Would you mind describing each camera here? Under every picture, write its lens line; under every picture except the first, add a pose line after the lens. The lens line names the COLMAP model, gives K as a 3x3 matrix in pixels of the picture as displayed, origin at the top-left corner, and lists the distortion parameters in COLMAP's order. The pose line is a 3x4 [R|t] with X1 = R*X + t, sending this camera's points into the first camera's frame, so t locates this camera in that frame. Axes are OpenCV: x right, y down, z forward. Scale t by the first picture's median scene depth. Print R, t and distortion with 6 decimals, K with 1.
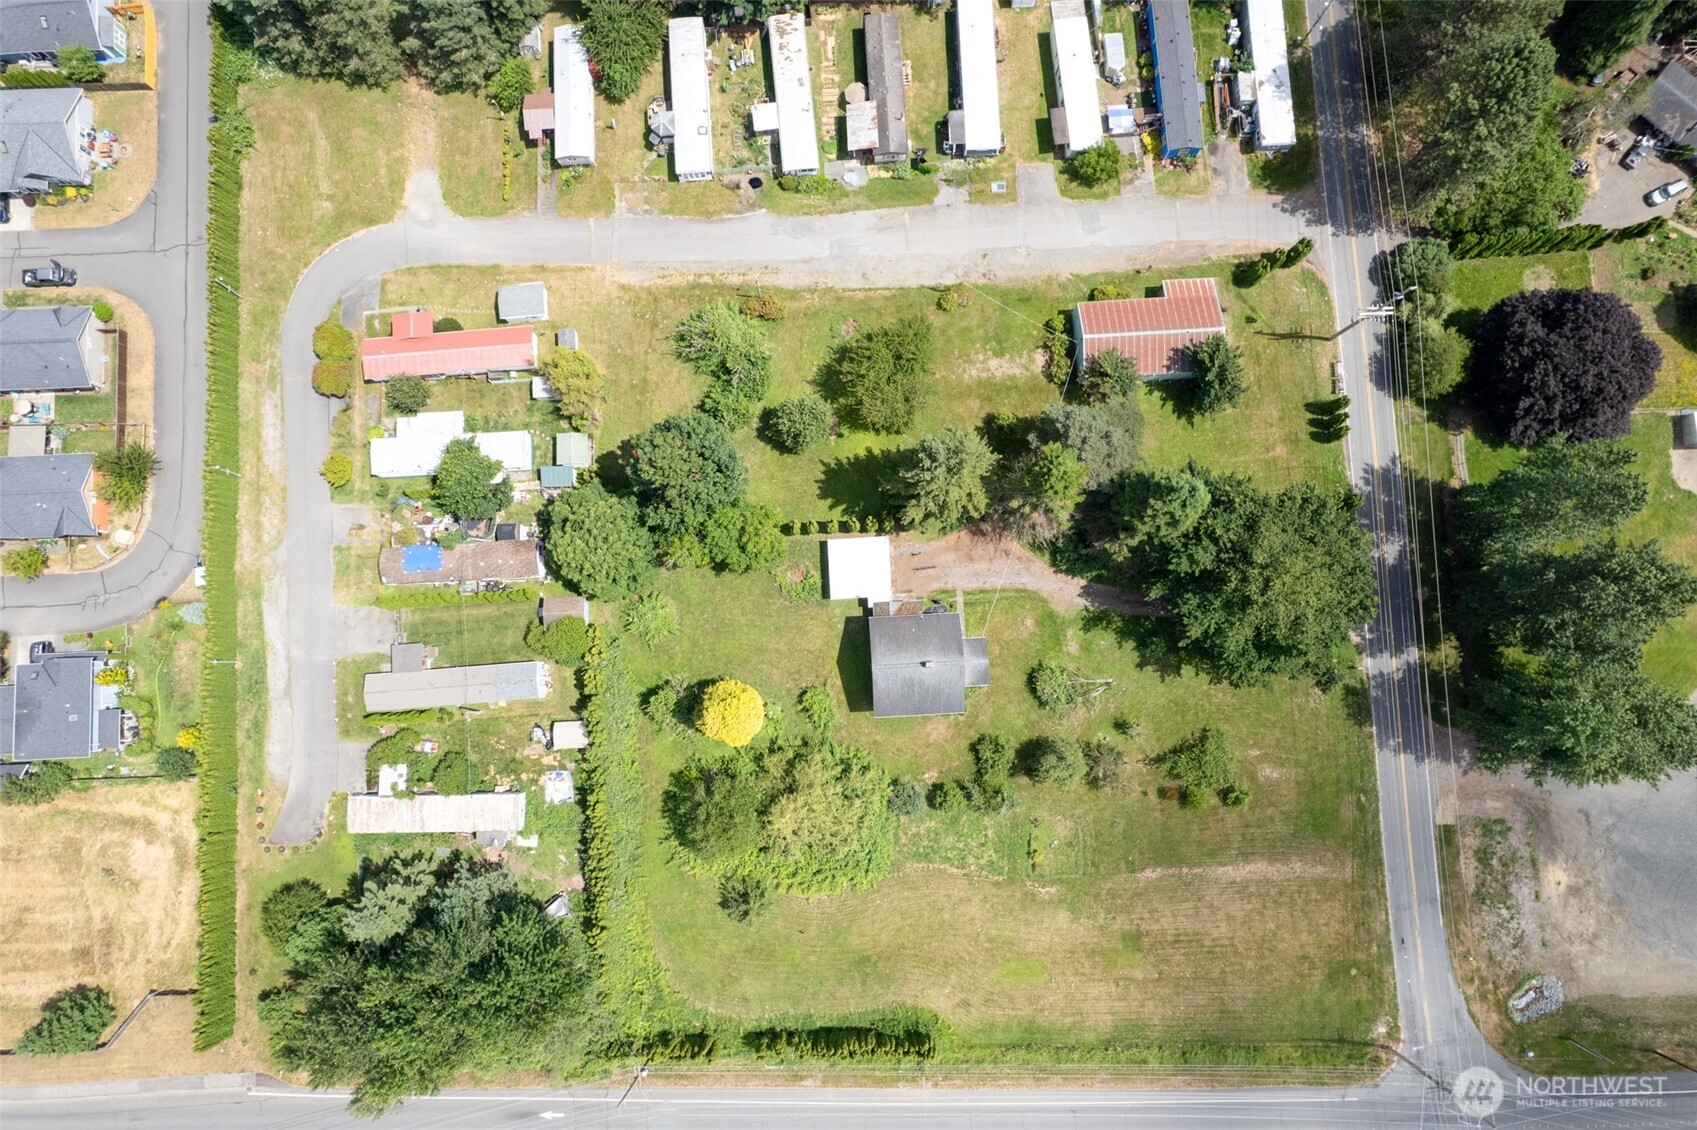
lens RADIAL K [[1085.2, 0, 852.3], [0, 1085.2, 581.0], [0, 0, 1]] dist [-0.075985, 0.070426]
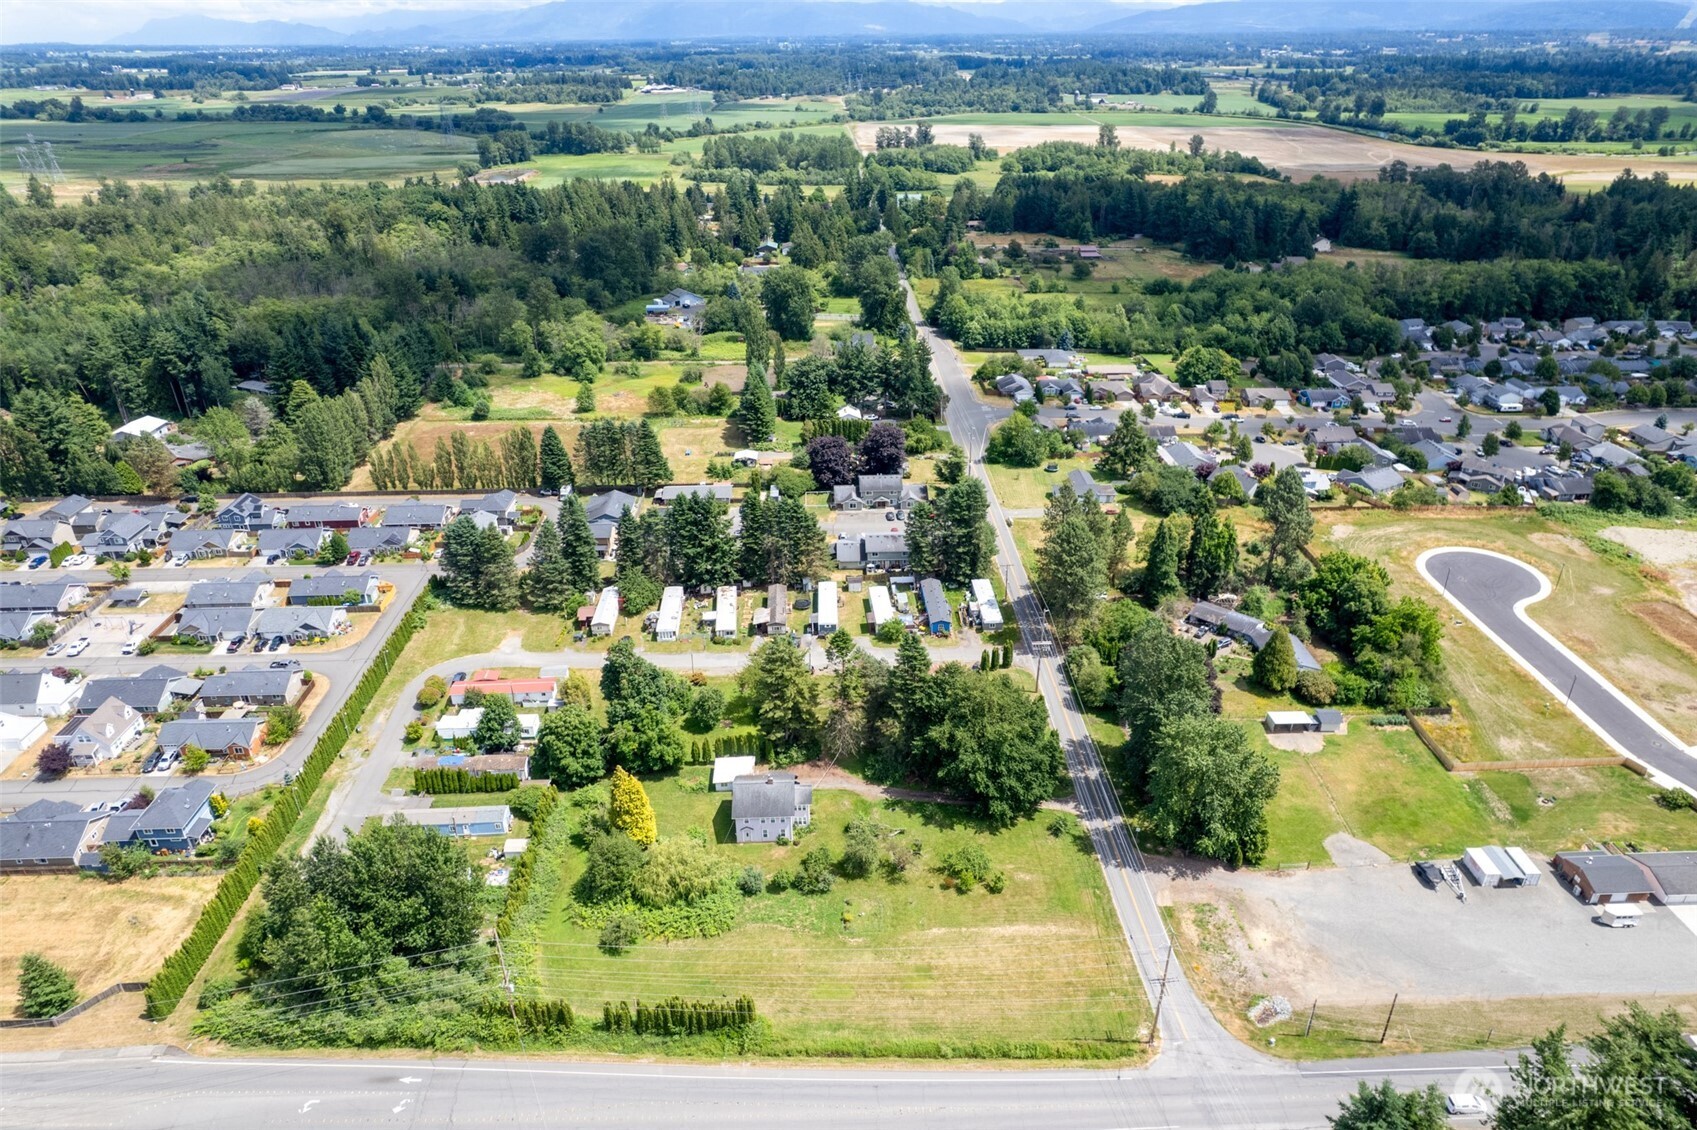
lens RADIAL K [[1085.2, 0, 853.1], [0, 1085.2, 576.7], [0, 0, 1]] dist [-0.075985, 0.070426]
pose [[0.999921, -0.000511, -0.012588, 0.192414], [-0.010339, 0.537657, -0.843100, 1.117693], [0.007199, 0.843163, 0.537609, -0.045238]]
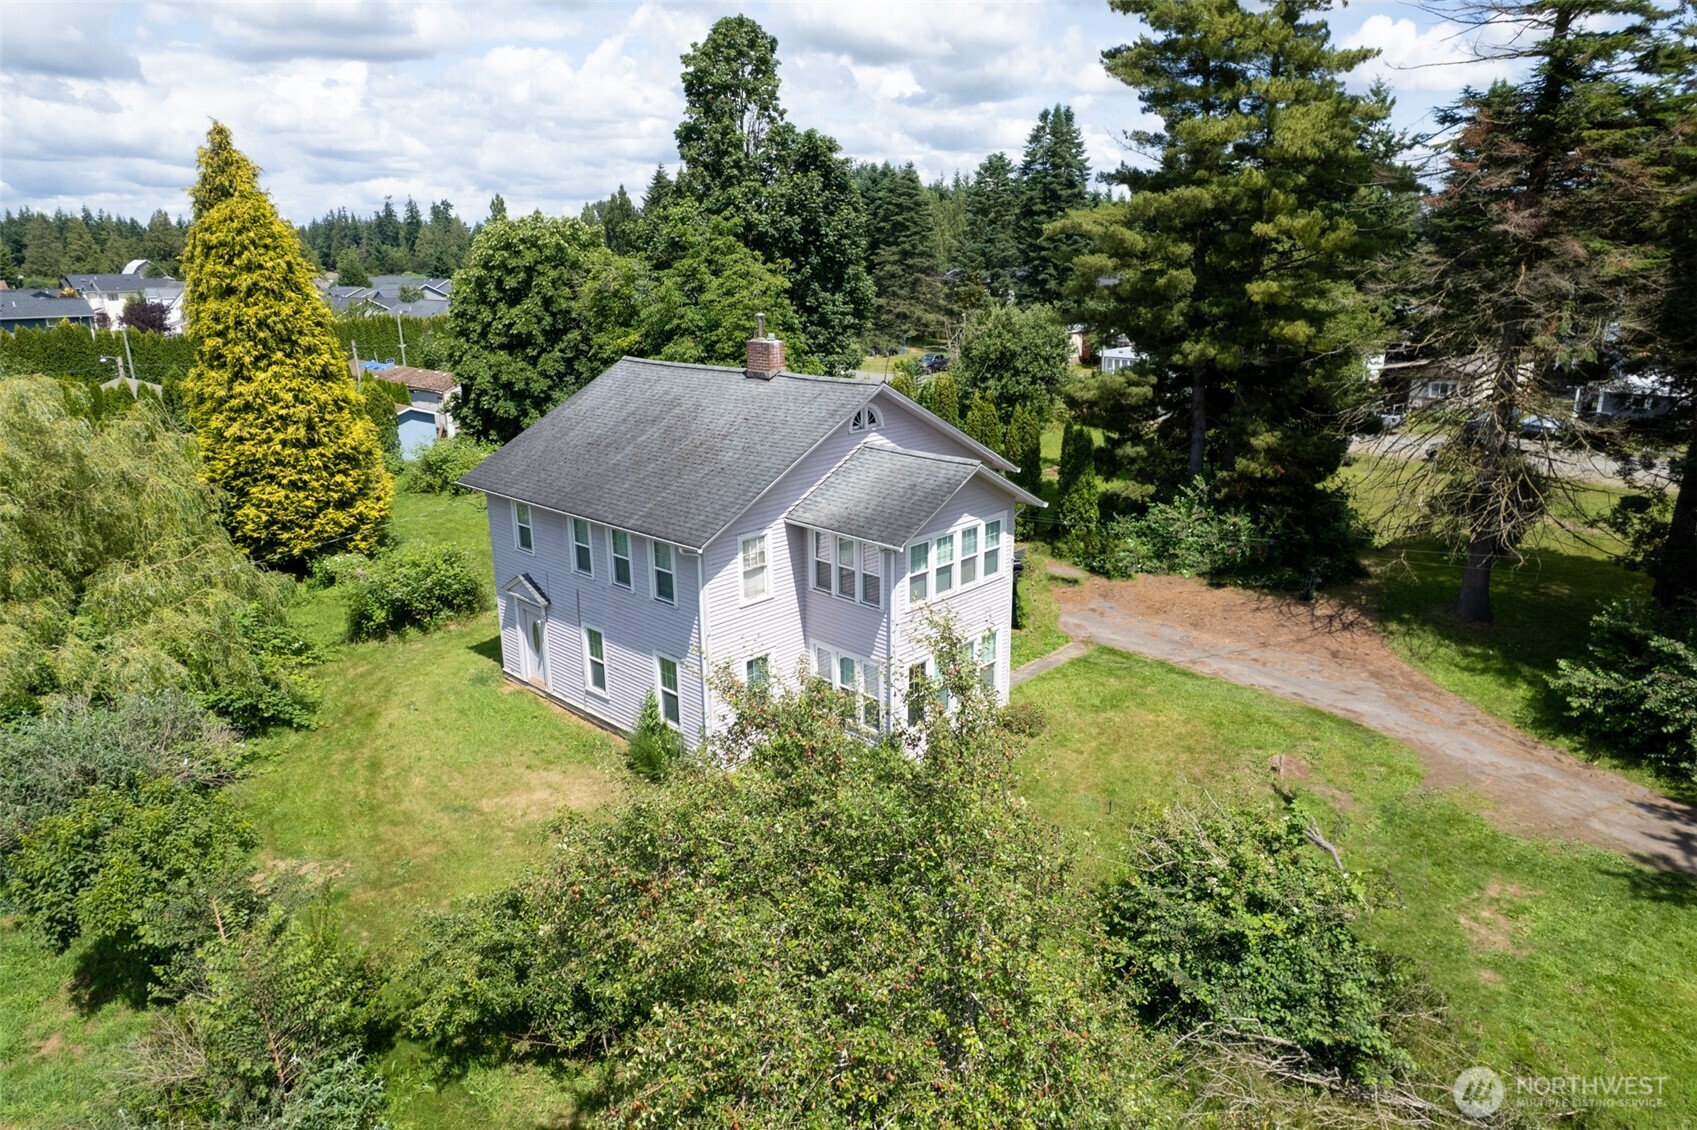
lens RADIAL K [[1085.2, 0, 851.3], [0, 1085.2, 575.7], [0, 0, 1]] dist [-0.075985, 0.070426]
pose [[0.688884, 0.205926, -0.695006, 0.237277], [-0.720883, 0.295067, -0.627106, 0.207780], [0.075936, 0.933022, 0.351716, 0.902802]]
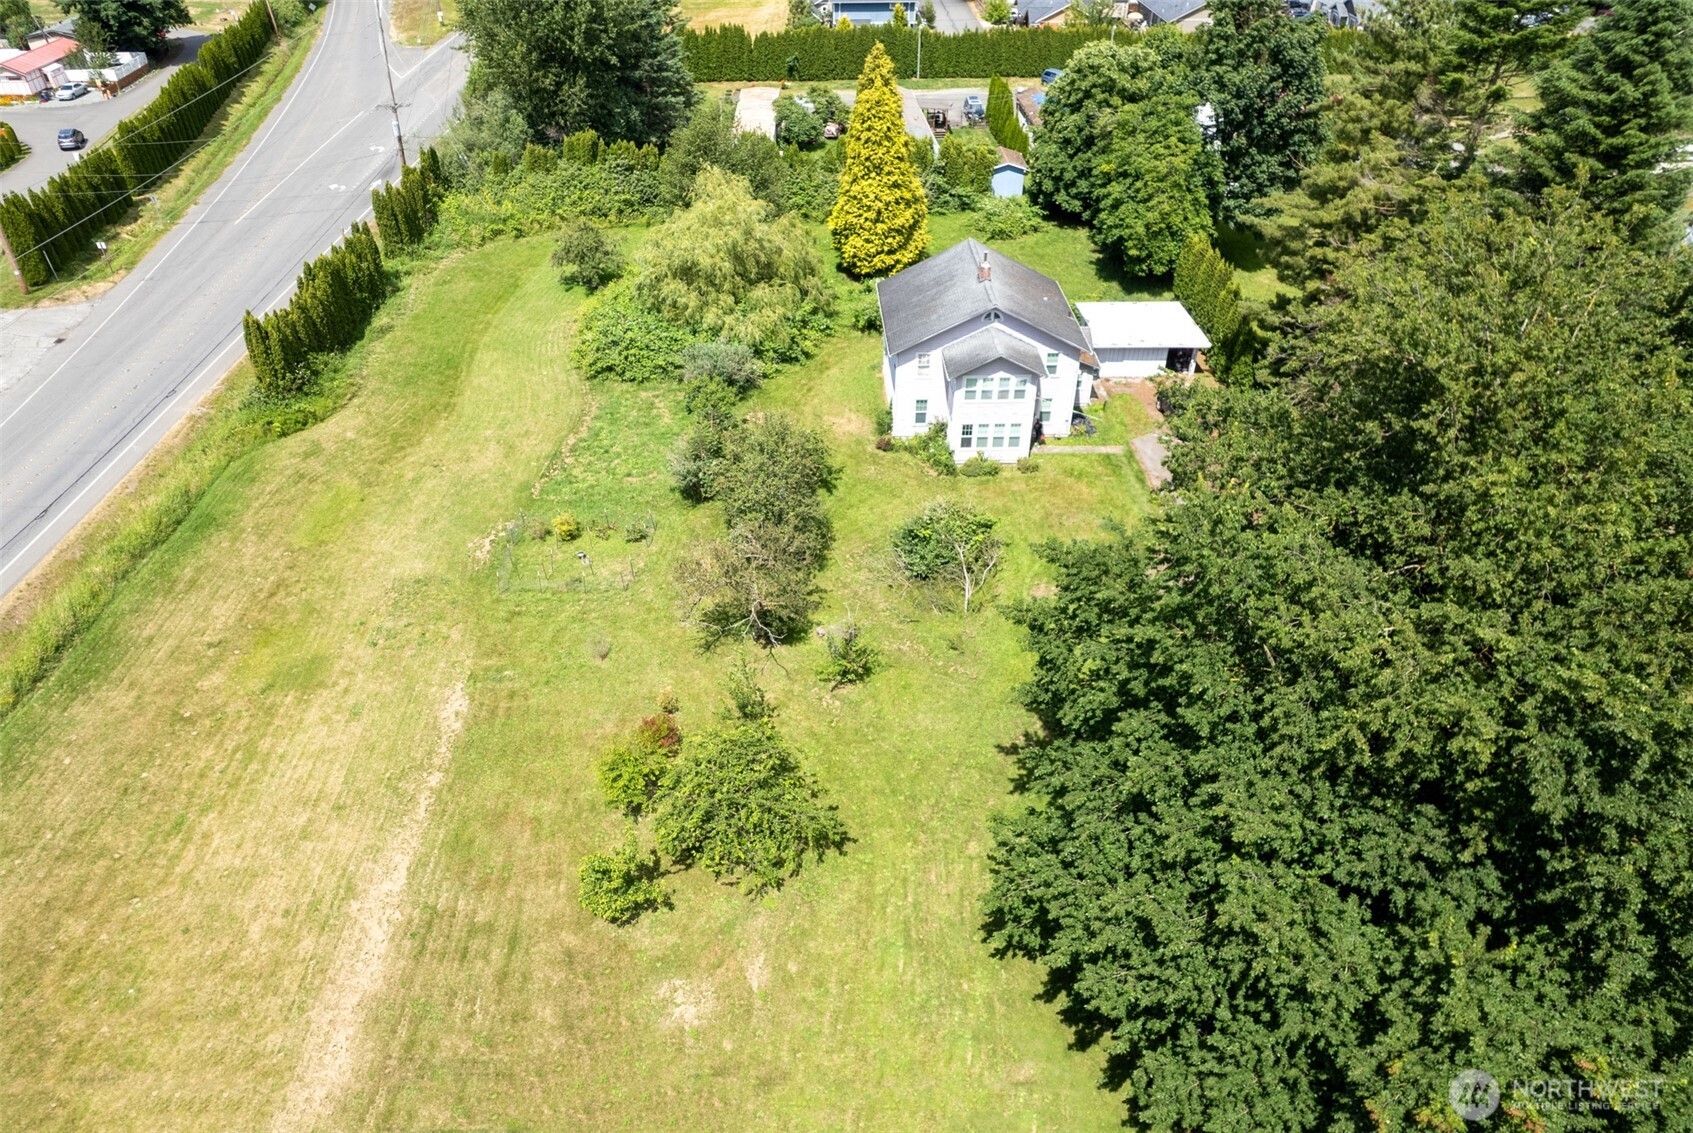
lens RADIAL K [[1082.7, 0, 832.7], [0, 1082.7, 576.7], [0, 0, 1]] dist [-0.075985, 0.070426]
pose [[-0.004551, 0.599767, -0.800162, 0.541713], [-0.995843, 0.070074, 0.058189, 0.115937], [0.090970, 0.797100, 0.596955, 0.747489]]
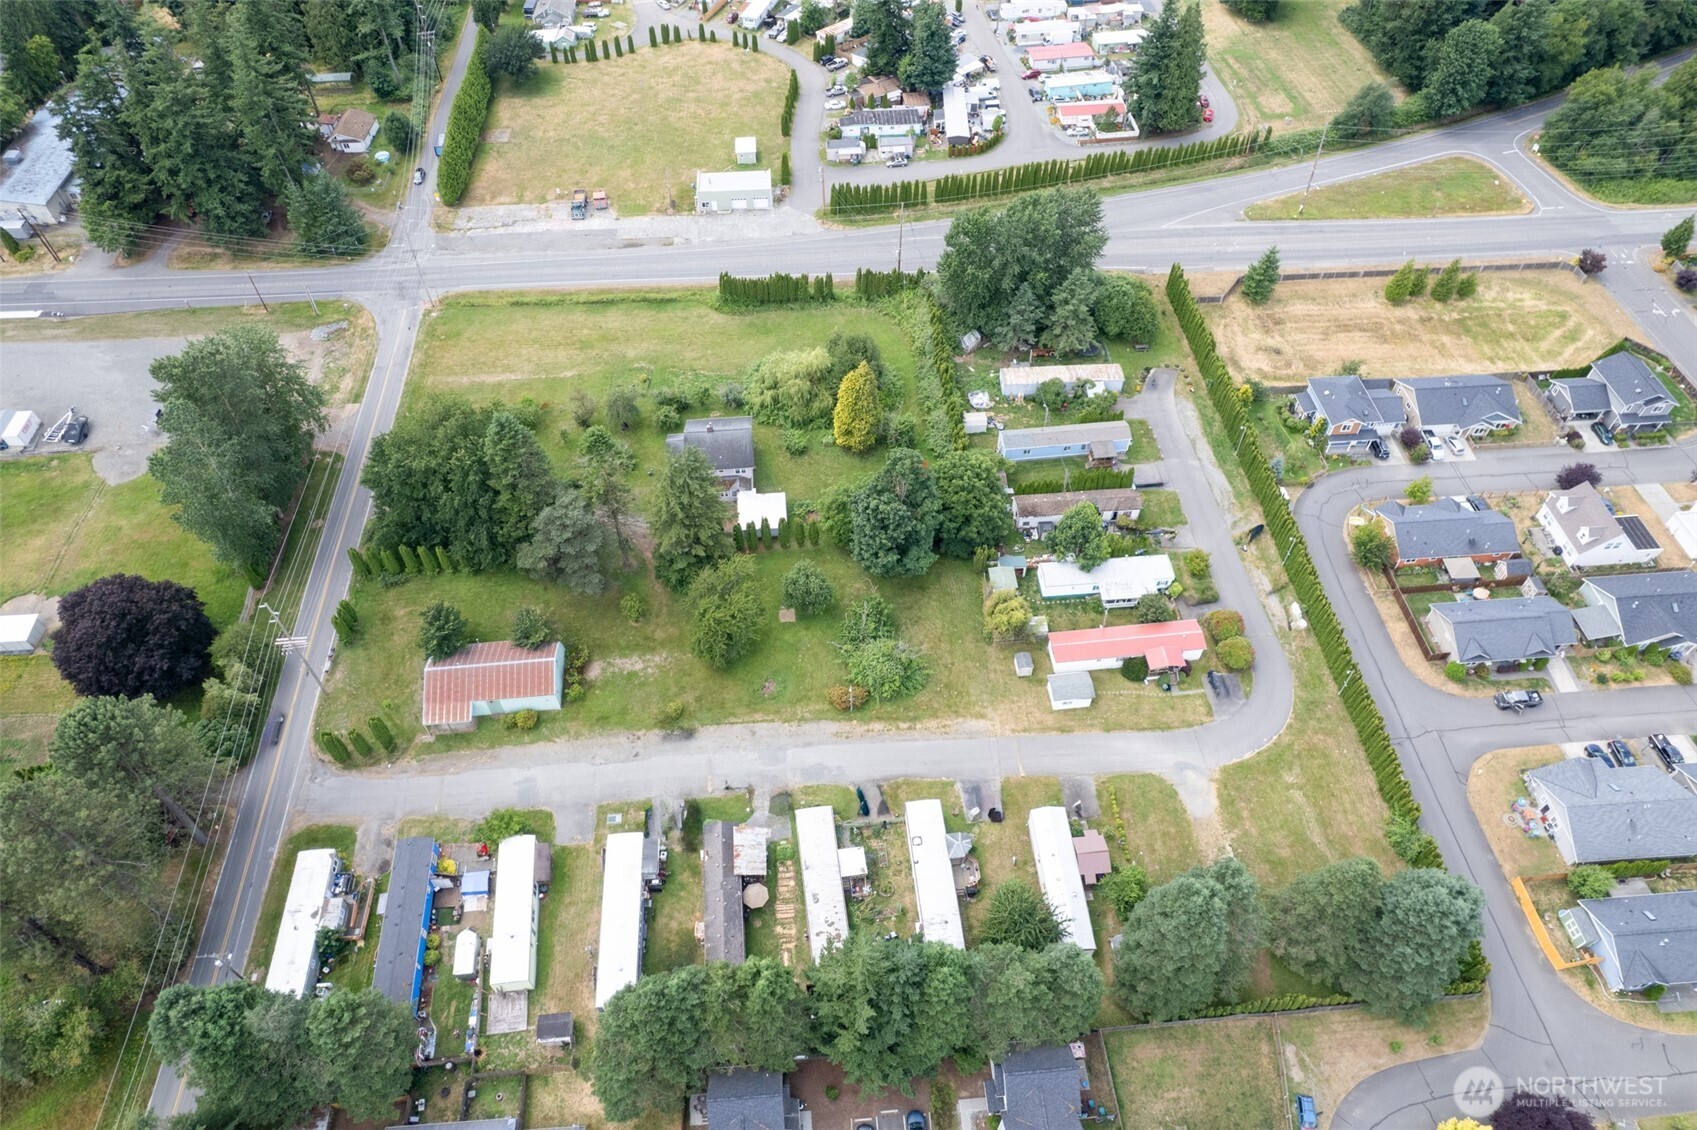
lens RADIAL K [[1085.2, 0, 852.2], [0, 1085.2, 568.4], [0, 0, 1]] dist [-0.075985, 0.070426]
pose [[-0.999391, 0.030024, -0.017765, -0.073788], [-0.033849, -0.711297, 0.702076, -0.946692], [0.008443, 0.702250, 0.711881, 0.146145]]
